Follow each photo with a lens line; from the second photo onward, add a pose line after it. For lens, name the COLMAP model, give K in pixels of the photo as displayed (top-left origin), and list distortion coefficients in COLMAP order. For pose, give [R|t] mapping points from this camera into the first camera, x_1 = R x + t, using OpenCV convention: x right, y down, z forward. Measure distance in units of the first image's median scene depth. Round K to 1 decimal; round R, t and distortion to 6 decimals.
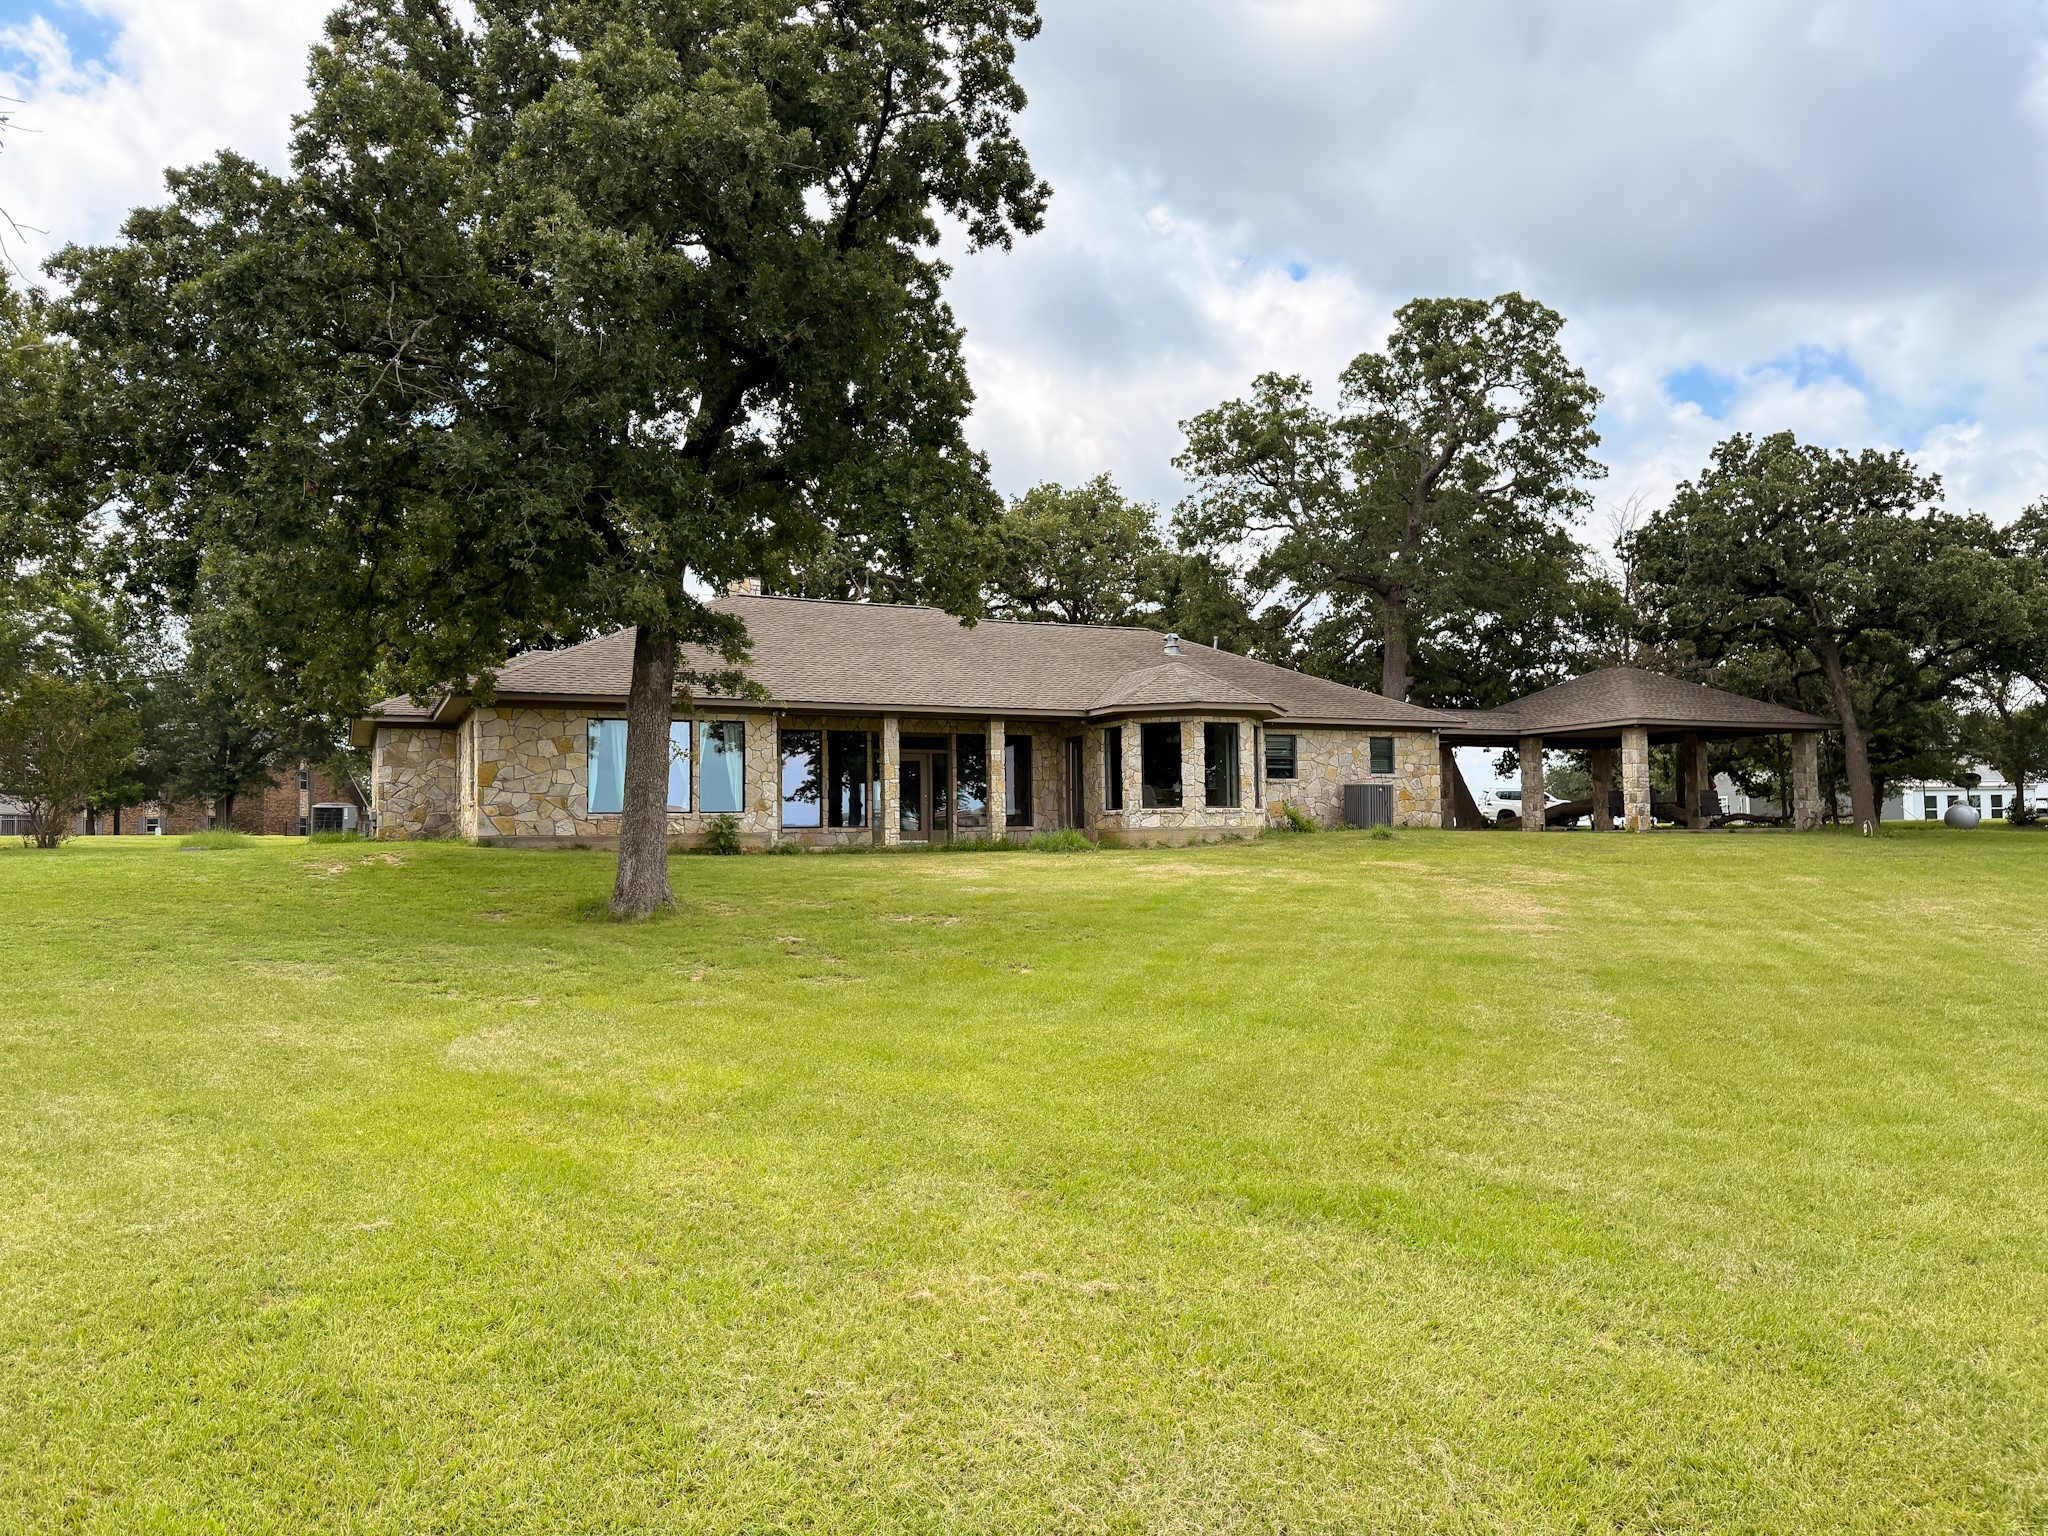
lens RADIAL K [[1426.7, 0, 1029.9], [0, 1426.7, 773.7], [0, 0, 1]] dist [0.057844, -0.074003]
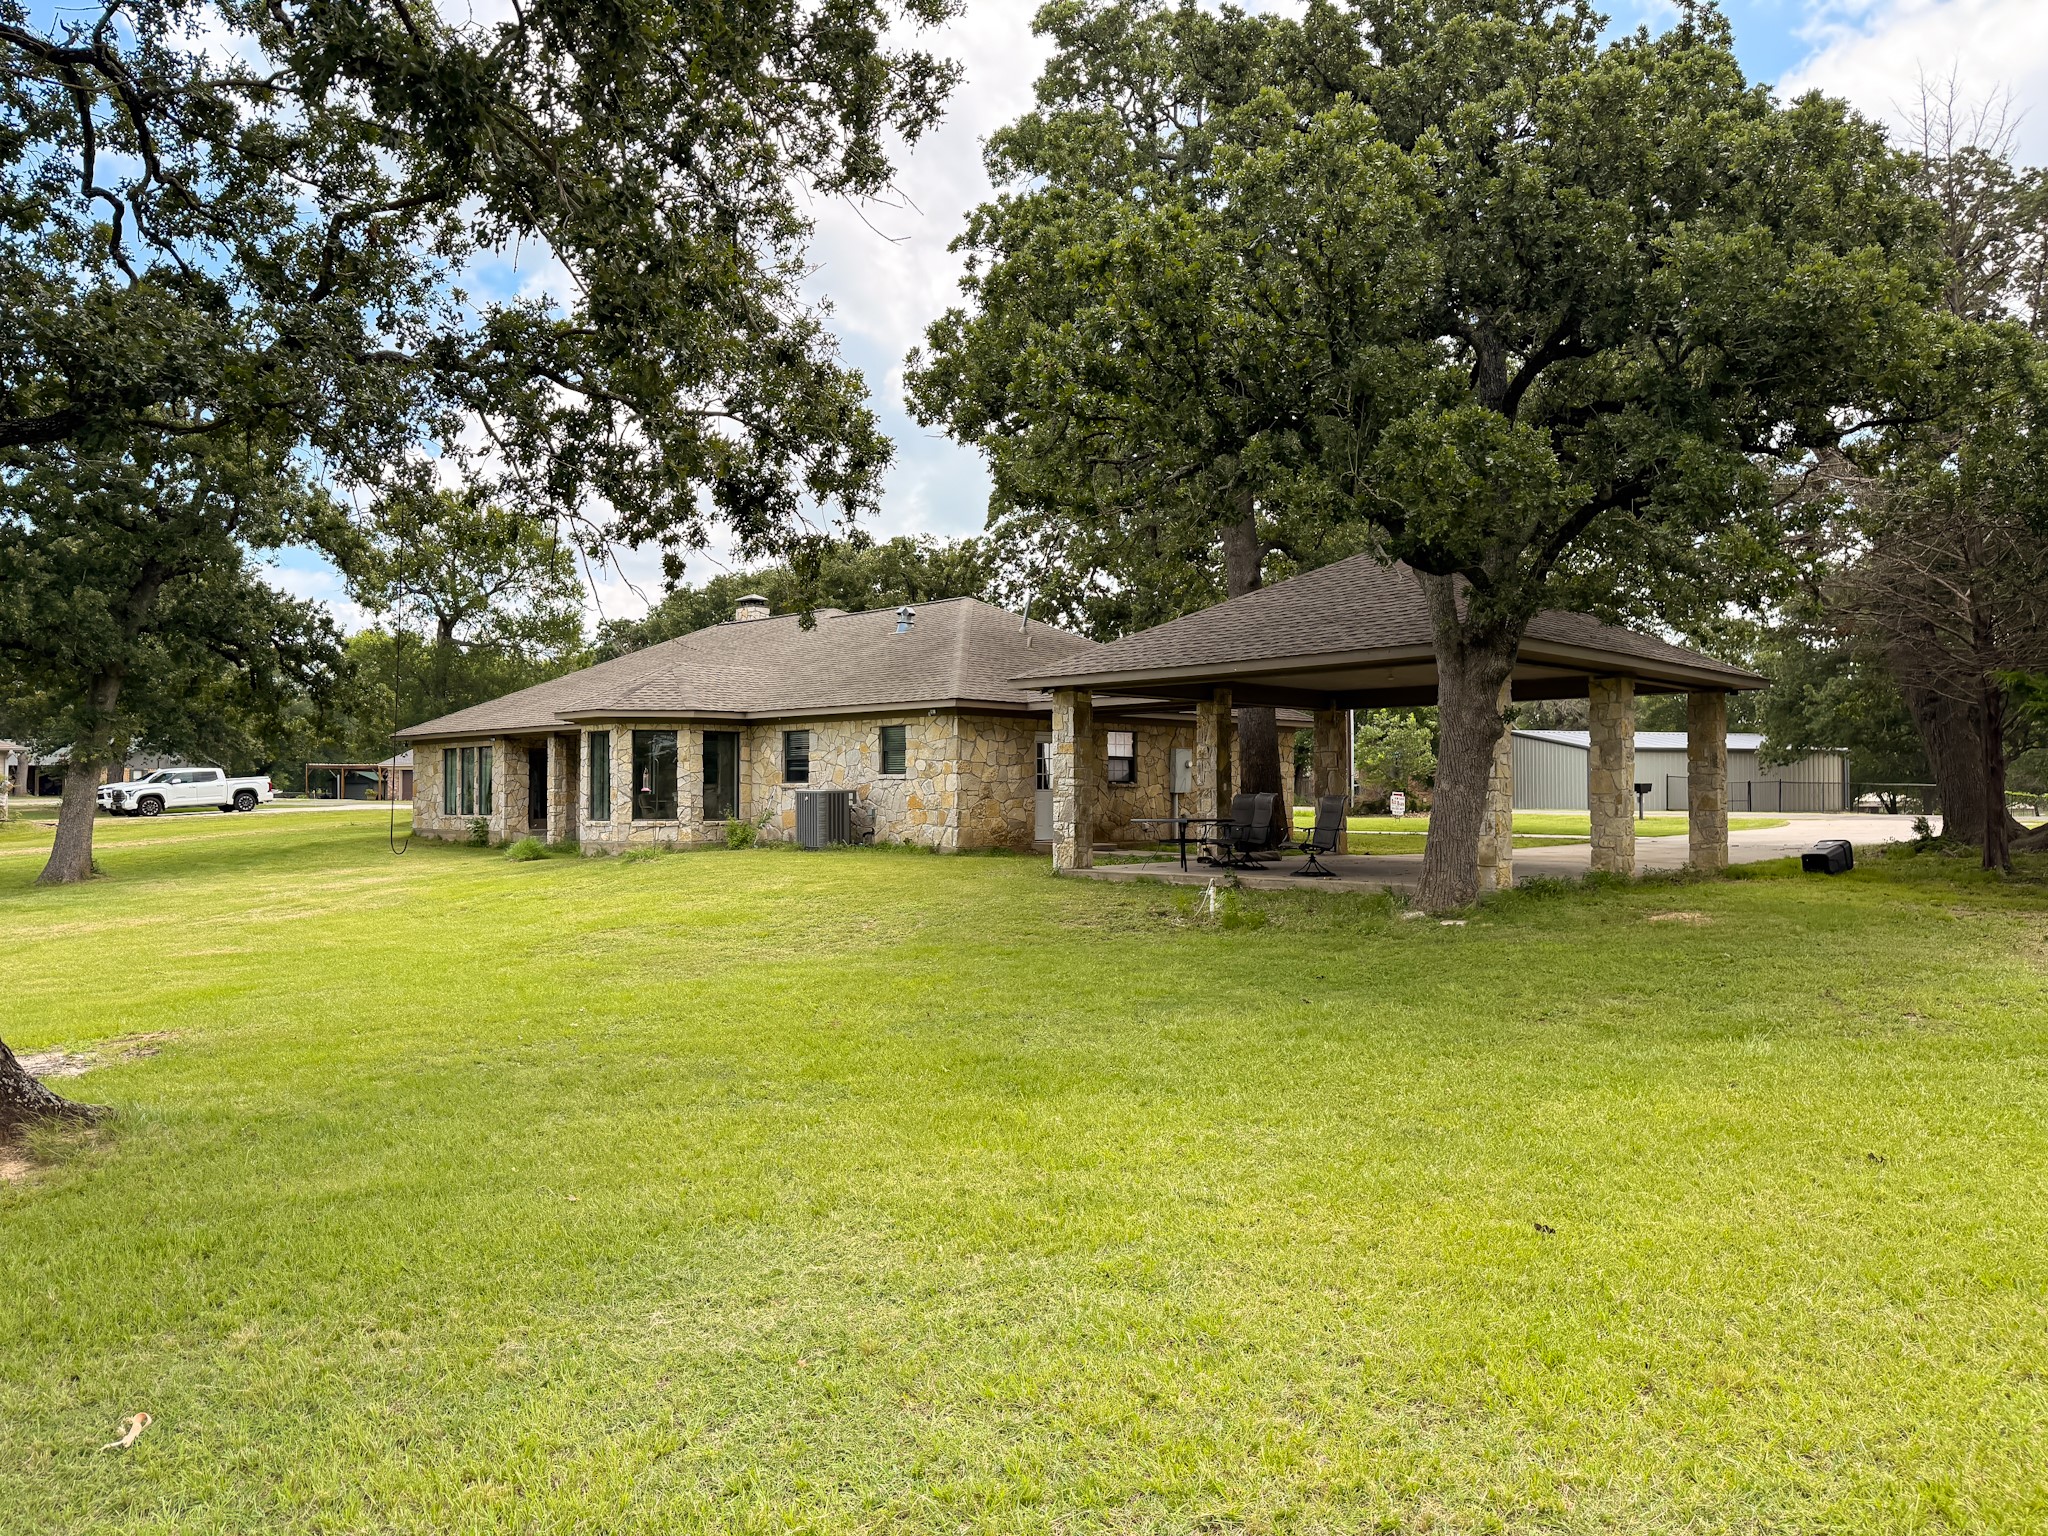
lens RADIAL K [[1426.7, 0, 1029.9], [0, 1426.7, 773.7], [0, 0, 1]] dist [0.057844, -0.074003]
pose [[0.368996, -0.010974, -0.929366, 1.002823], [0.026342, 0.999652, -0.001345, 0.002644], [0.929058, -0.023985, 0.369157, 0.818135]]
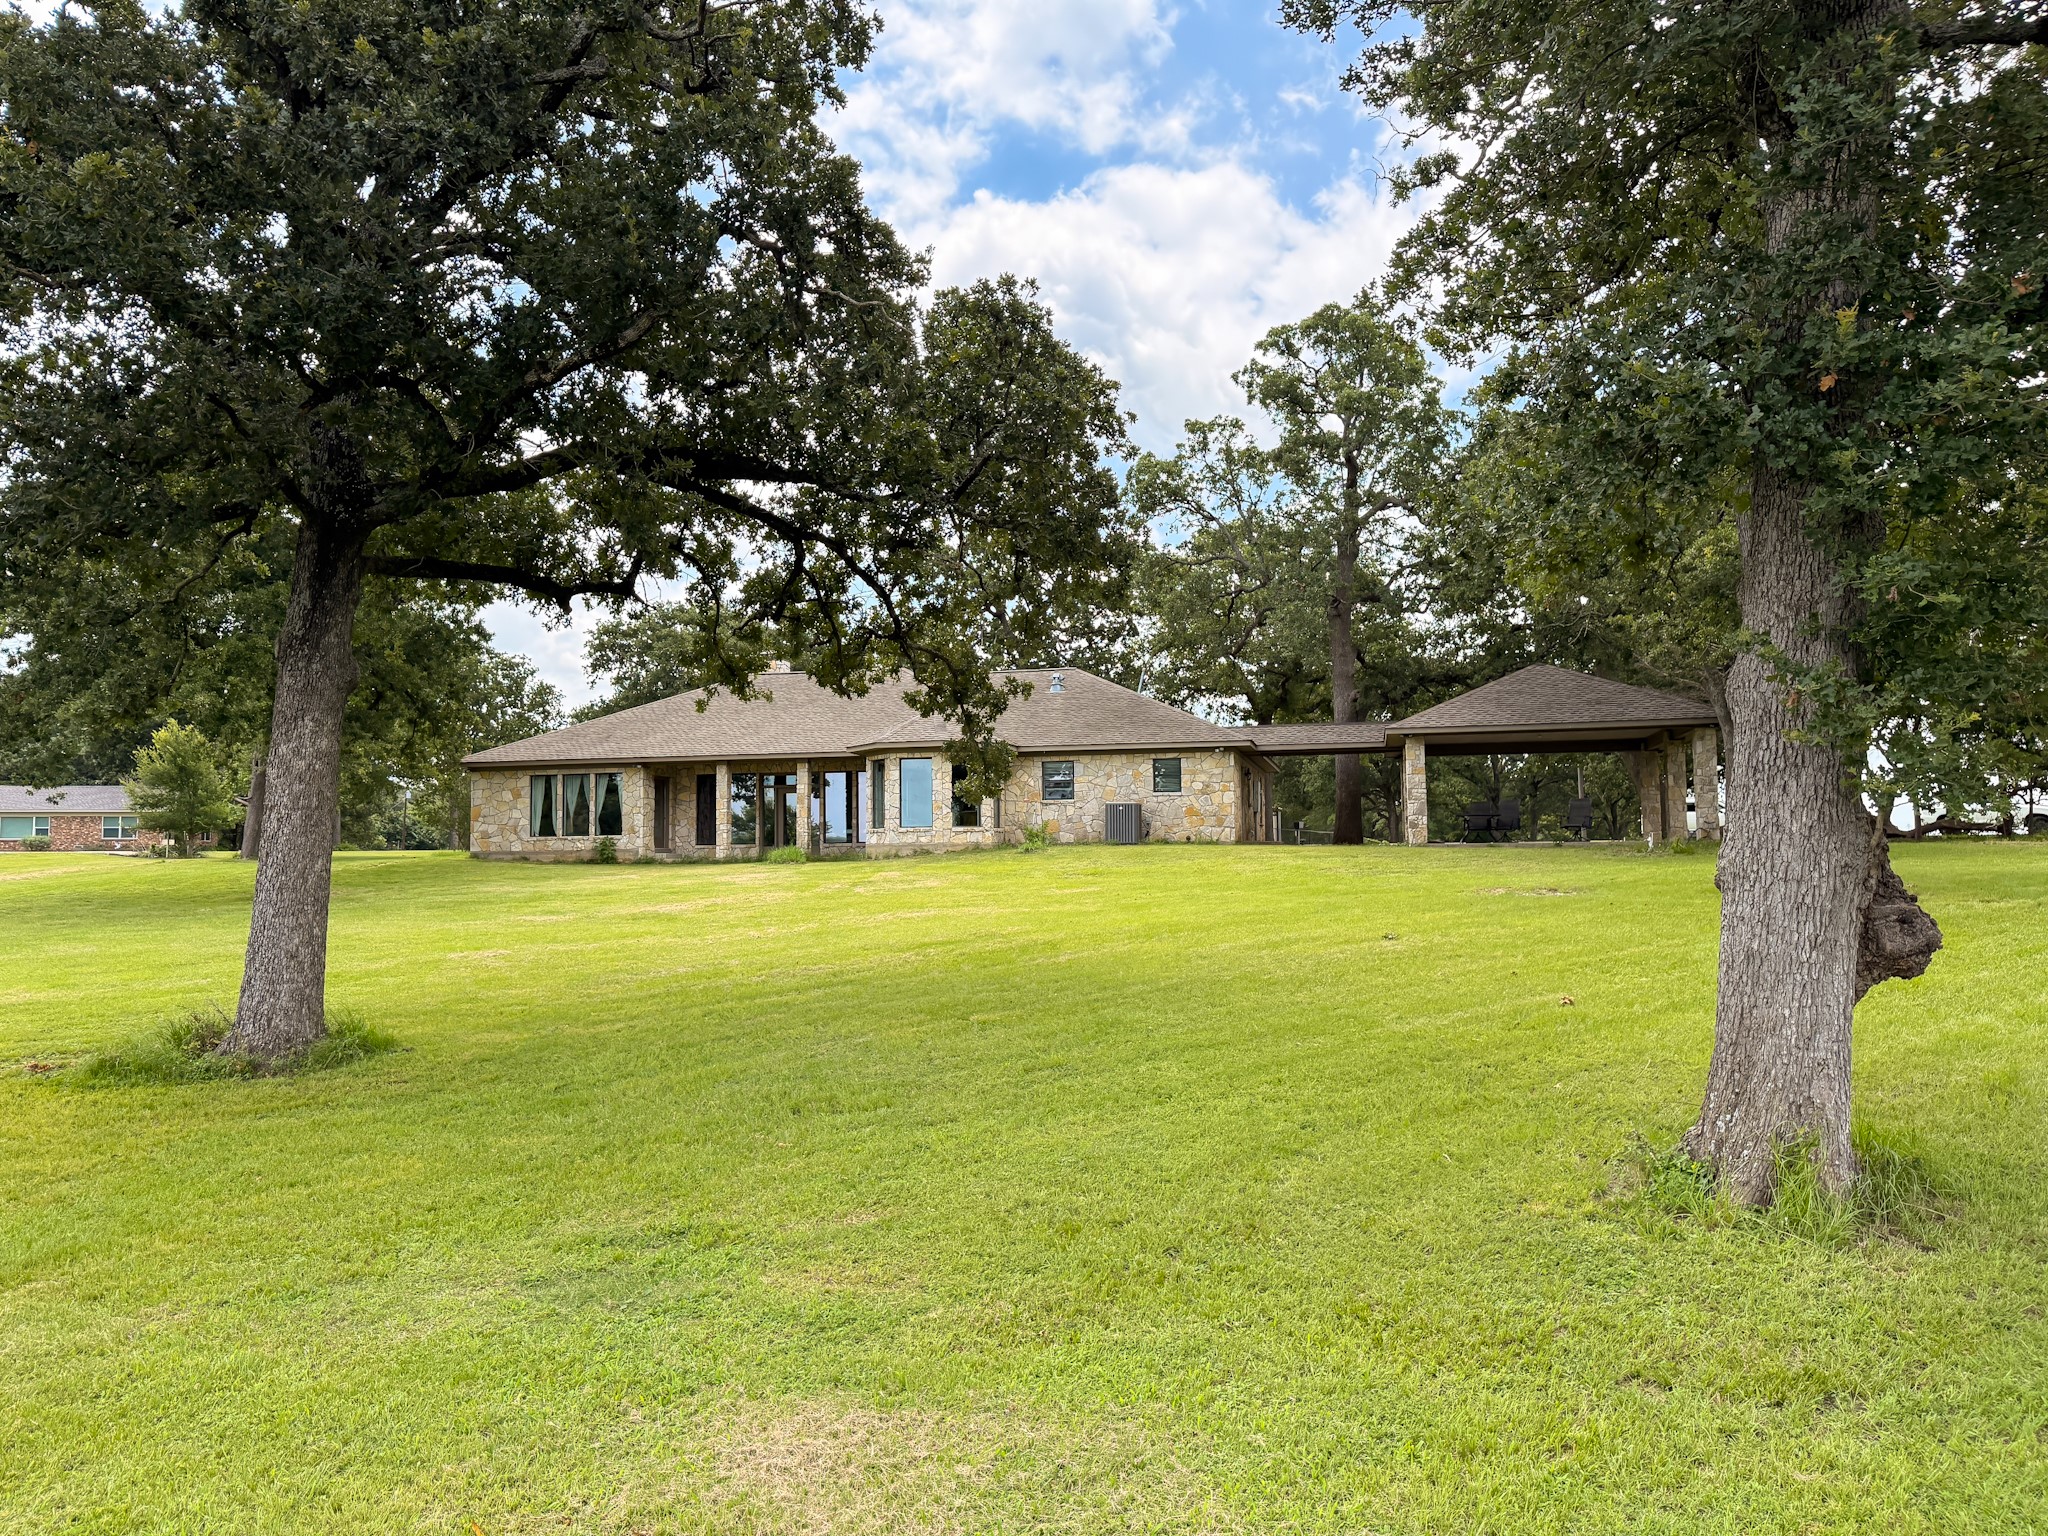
lens RADIAL K [[1426.7, 0, 1029.9], [0, 1426.7, 773.7], [0, 0, 1]] dist [0.057844, -0.074003]
pose [[0.769646, -0.041304, -0.637134, 0.877590], [0.024747, 0.999085, -0.034874, 0.021504], [0.637991, 0.011074, 0.769964, 0.116473]]
